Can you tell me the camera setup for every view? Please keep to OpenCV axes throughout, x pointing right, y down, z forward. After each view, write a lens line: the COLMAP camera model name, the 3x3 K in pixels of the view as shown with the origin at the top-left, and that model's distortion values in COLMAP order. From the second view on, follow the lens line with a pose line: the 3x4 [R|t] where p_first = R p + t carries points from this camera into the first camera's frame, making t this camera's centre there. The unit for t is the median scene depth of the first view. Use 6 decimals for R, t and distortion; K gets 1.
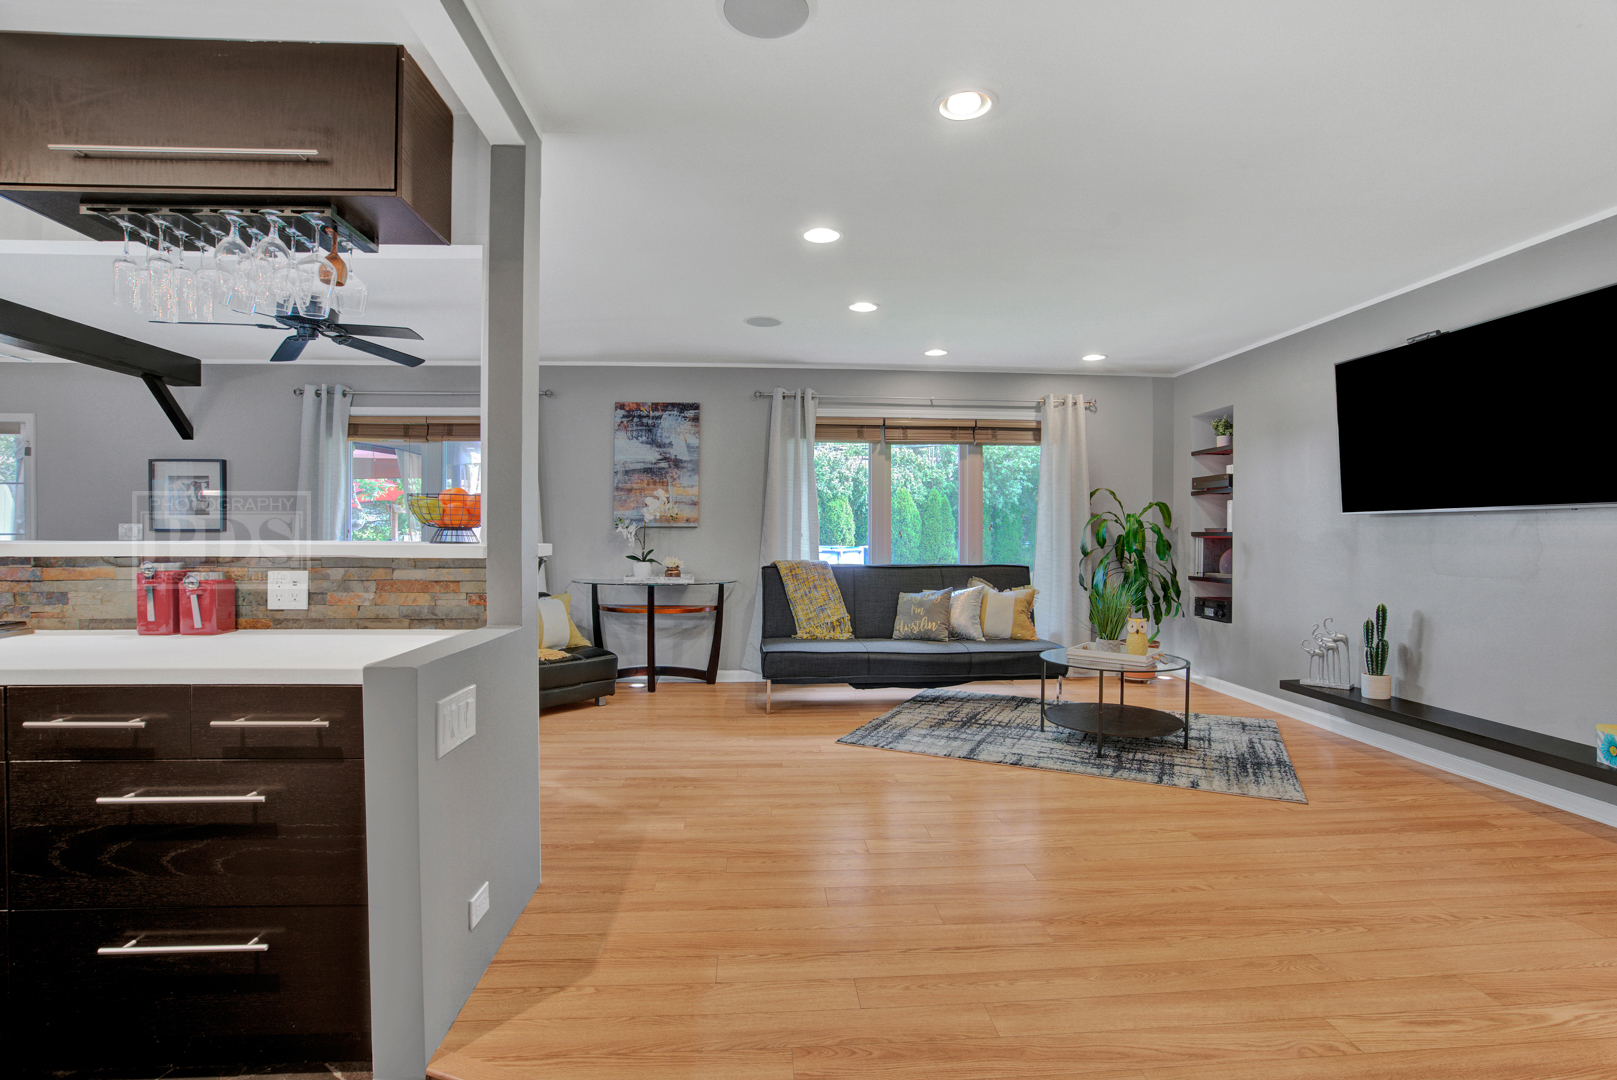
lens RADIAL K [[767.4, 0, 808.5], [0, 767.4, 540.0], [0, 0, 1]] dist [-0.060312, 0.024170]
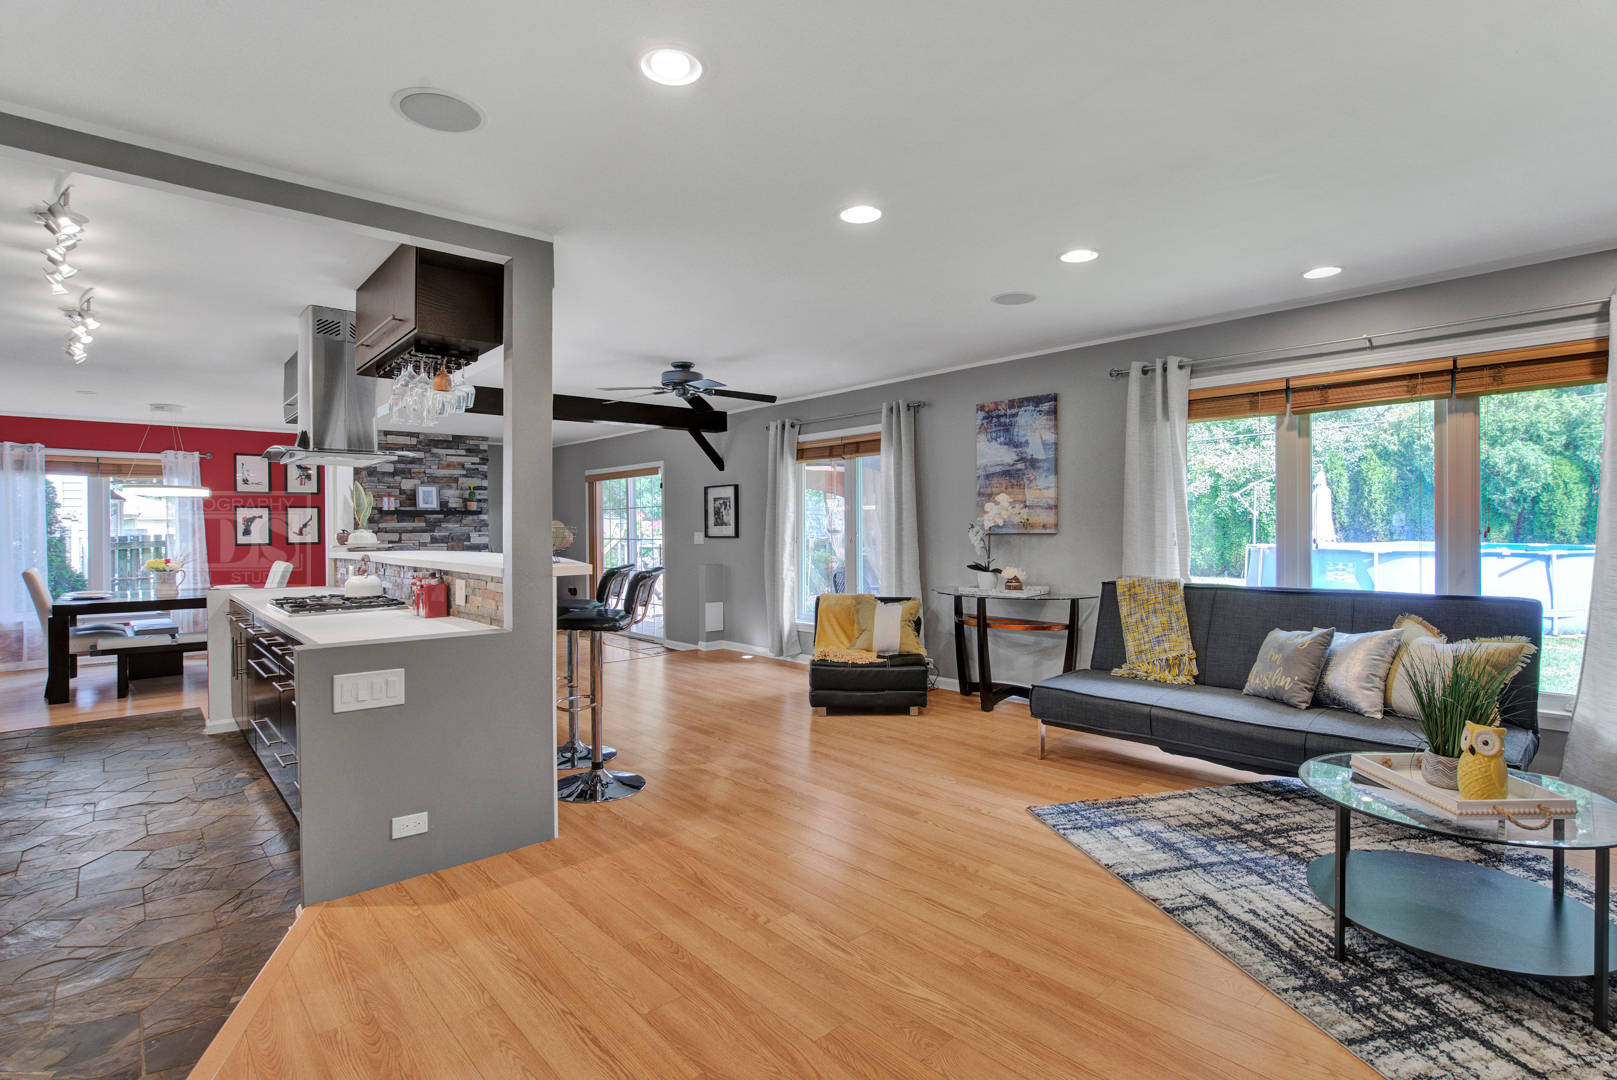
lens RADIAL K [[775.2, 0, 816.9], [0, 775.2, 532.9], [0, 0, 1]] dist [-0.062209, 0.024535]
pose [[0.625483, -0.002377, -0.780234, 0.397420], [0.004929, 0.999987, 0.000905, -0.021110], [0.780222, -0.004412, 0.625487, 0.243255]]
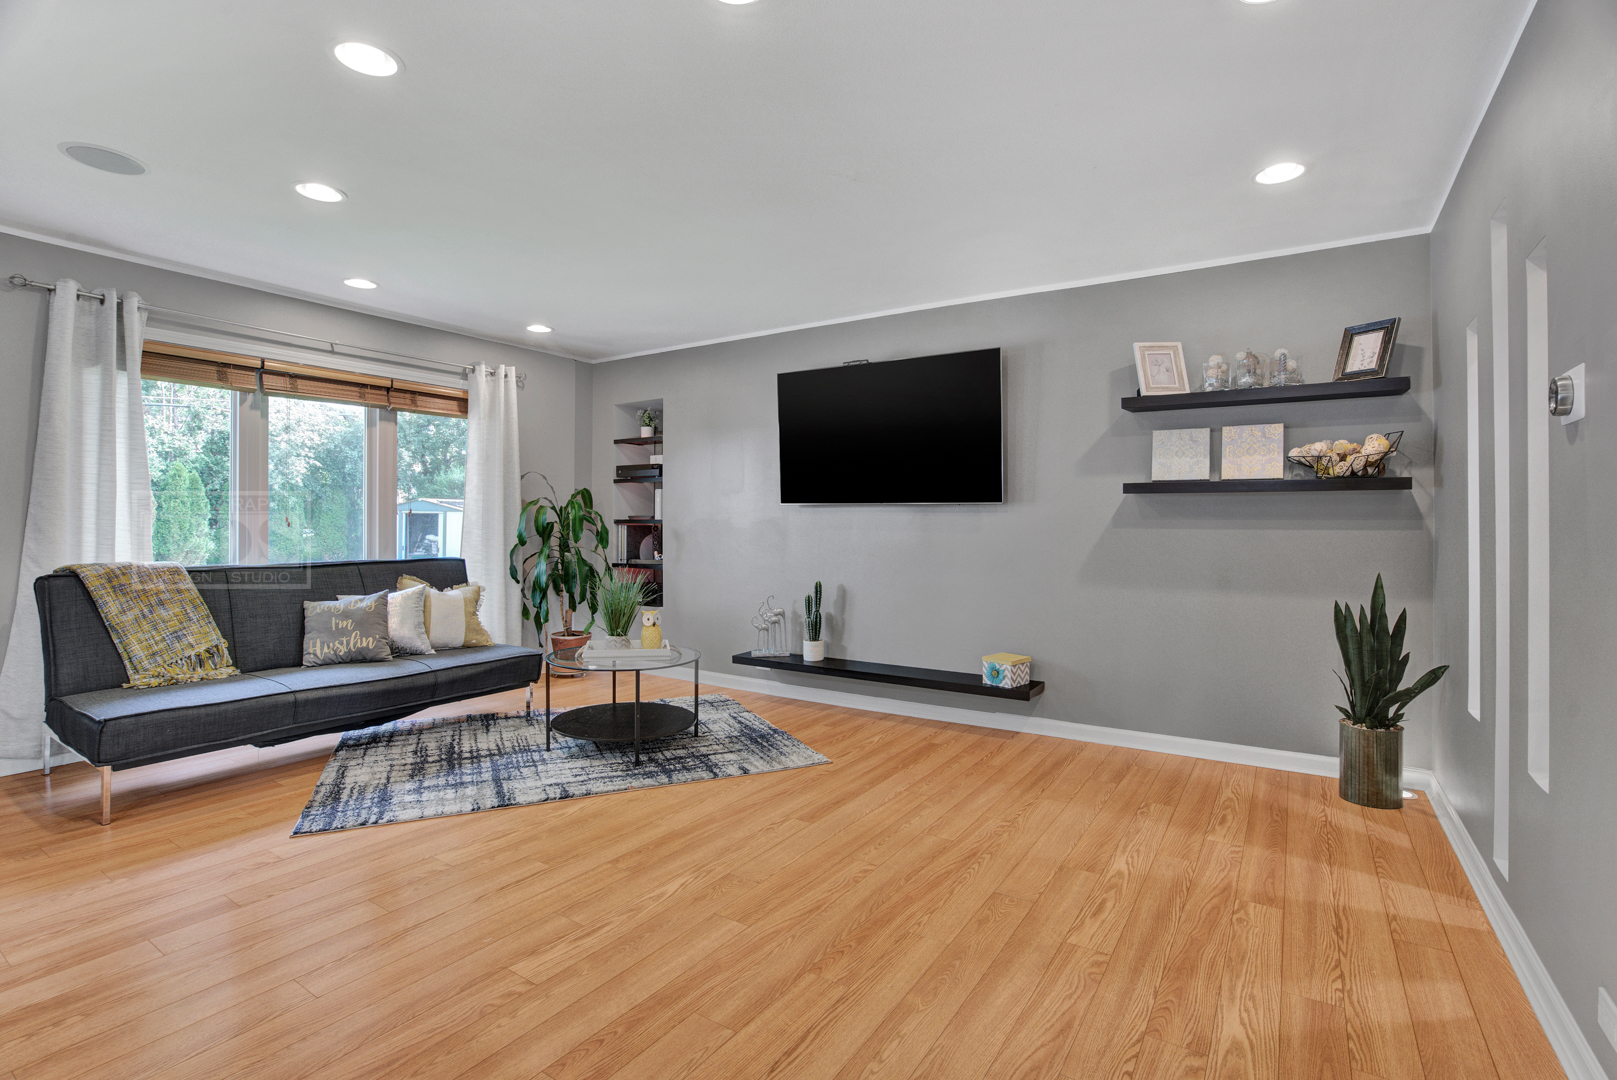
lens RADIAL K [[764.6, 0, 805.1], [0, 764.6, 523.6], [0, 0, 1]] dist [-0.061161, 0.024024]
pose [[0.610634, -0.000875, 0.791912, -0.151364], [0.003240, 0.999994, -0.001393, -0.003063], [-0.791906, 0.003417, 0.610633, 0.190728]]
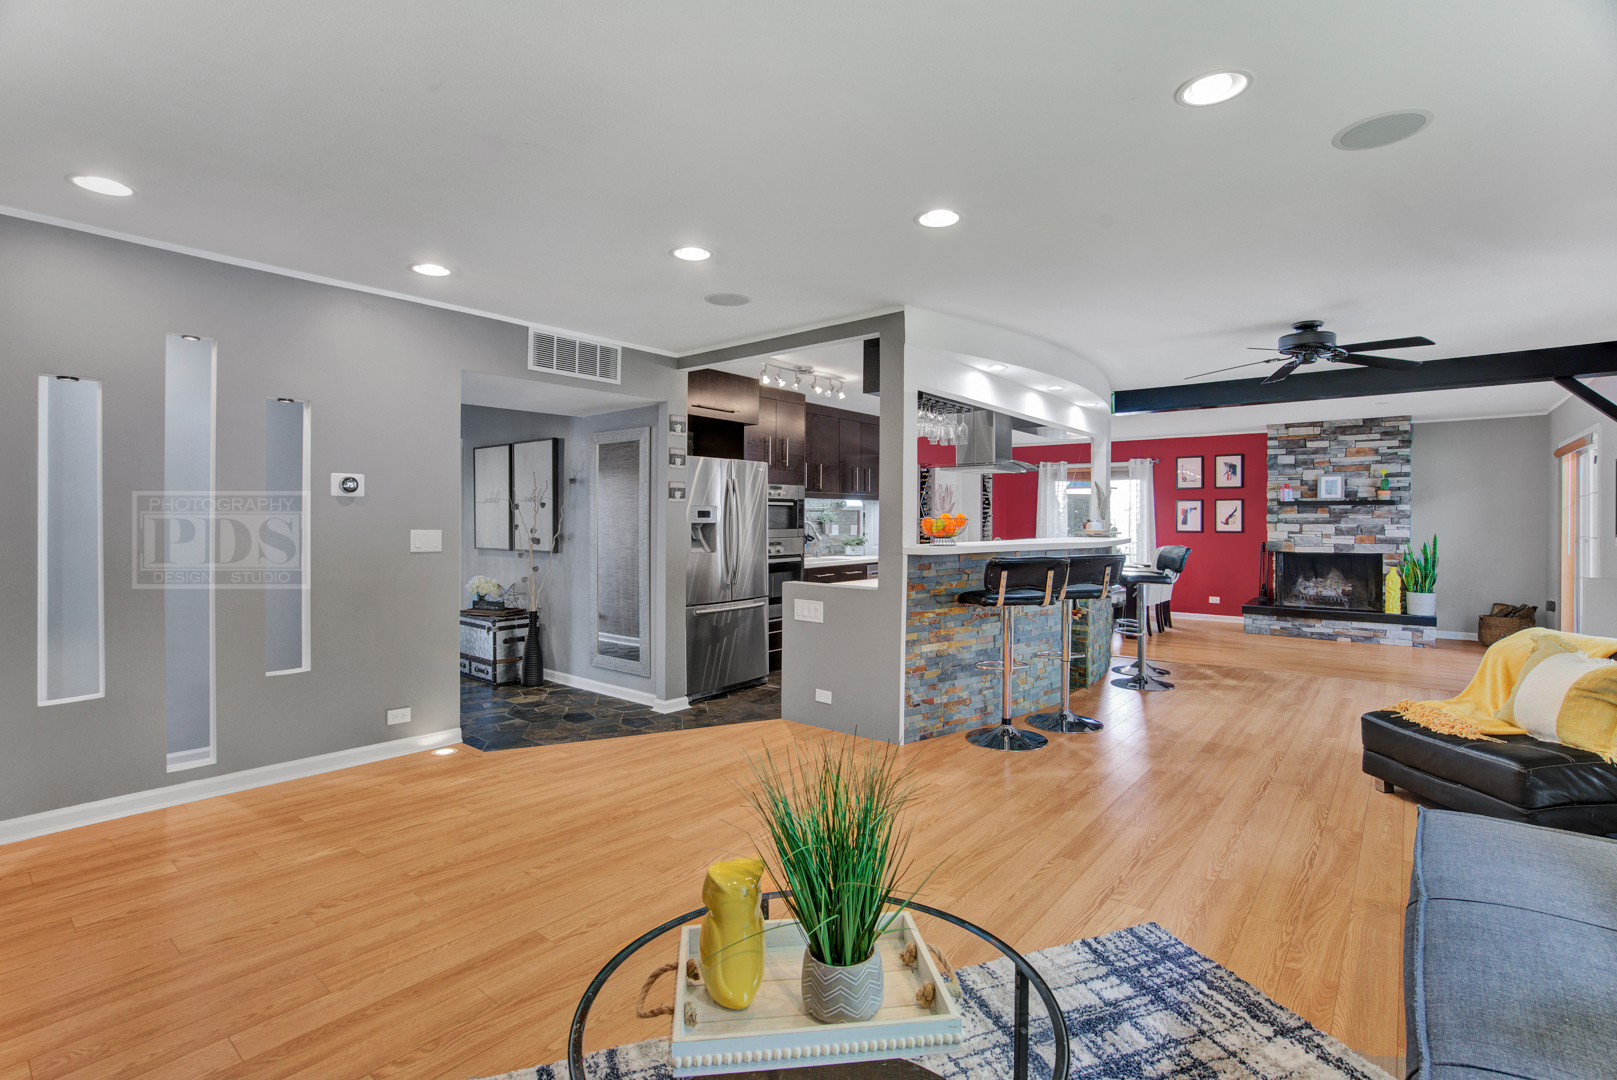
lens RADIAL K [[758.5, 0, 804.4], [0, 758.5, 541.4], [0, 0, 1]] dist [-0.072001, 0.026888]
pose [[-0.689164, 0.015761, -0.724434, 0.453440], [-0.009012, 0.999500, 0.030318, -0.024707], [0.724549, 0.027422, -0.688678, 0.887116]]
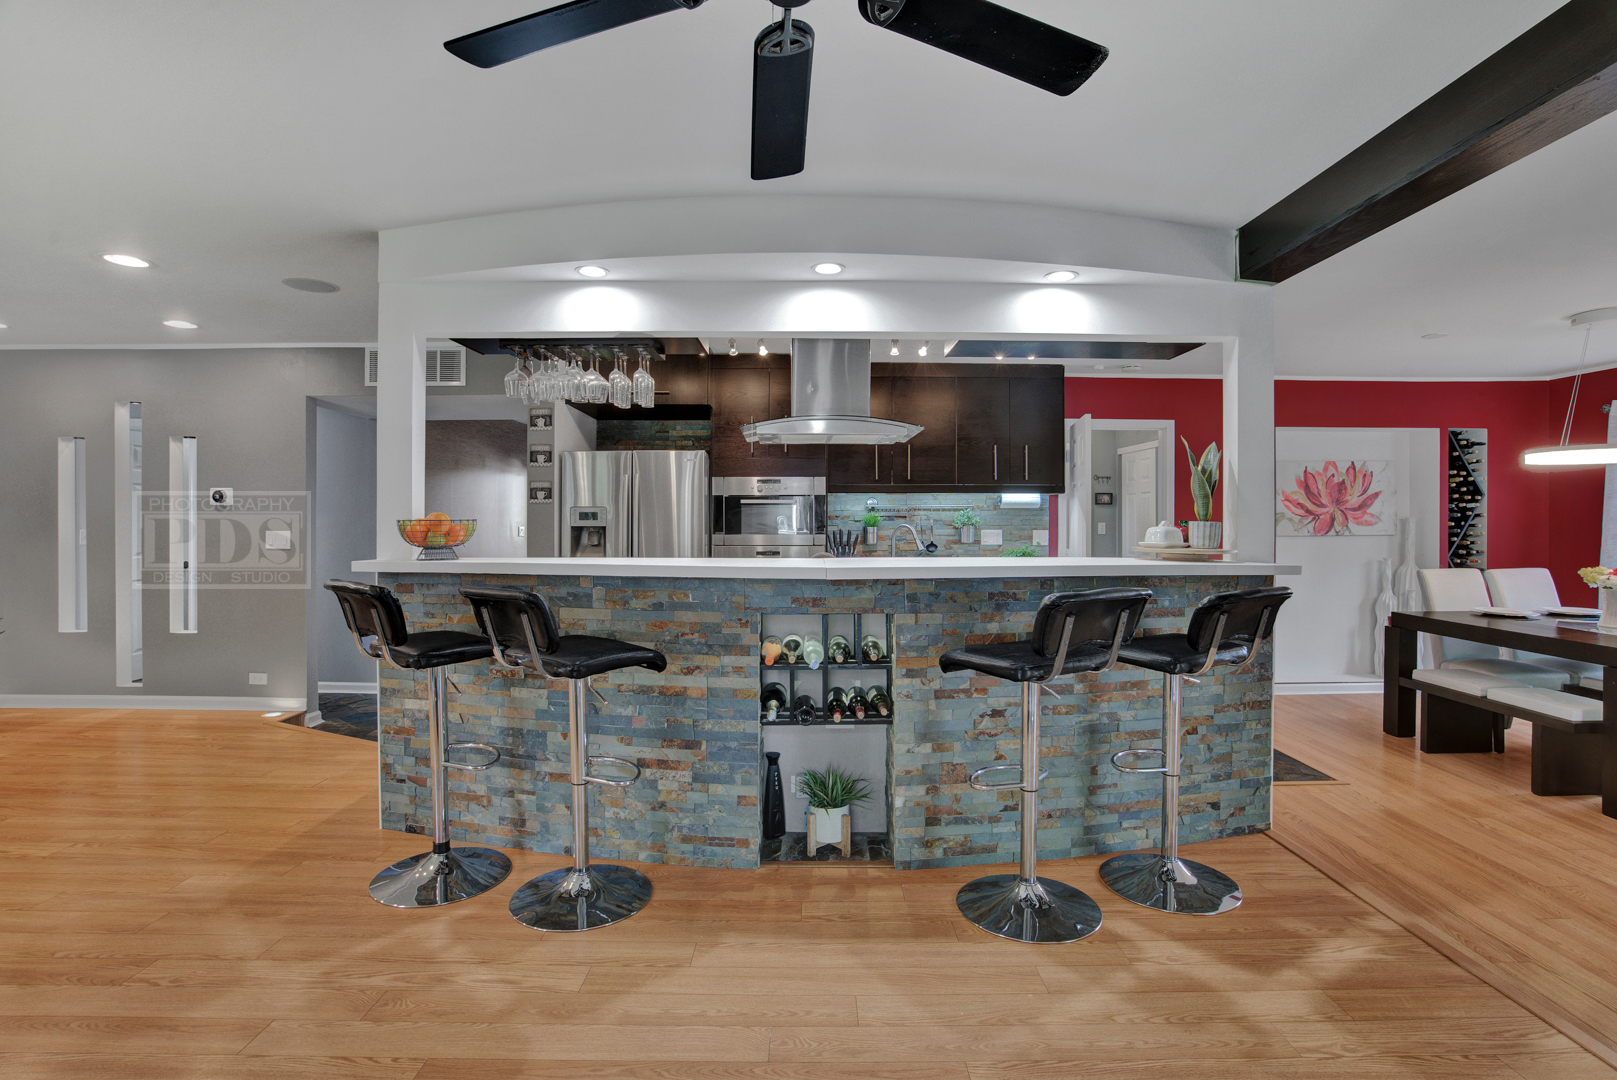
lens RADIAL K [[774.4, 0, 808.5], [0, 774.4, 540.0], [0, 0, 1]] dist [-0.063694, 0.024910]
pose [[-0.997356, -0.006125, 0.072411, -0.514094], [-0.003936, 0.999532, 0.030335, -0.029704], [-0.072563, 0.029970, -0.996913, 0.971415]]
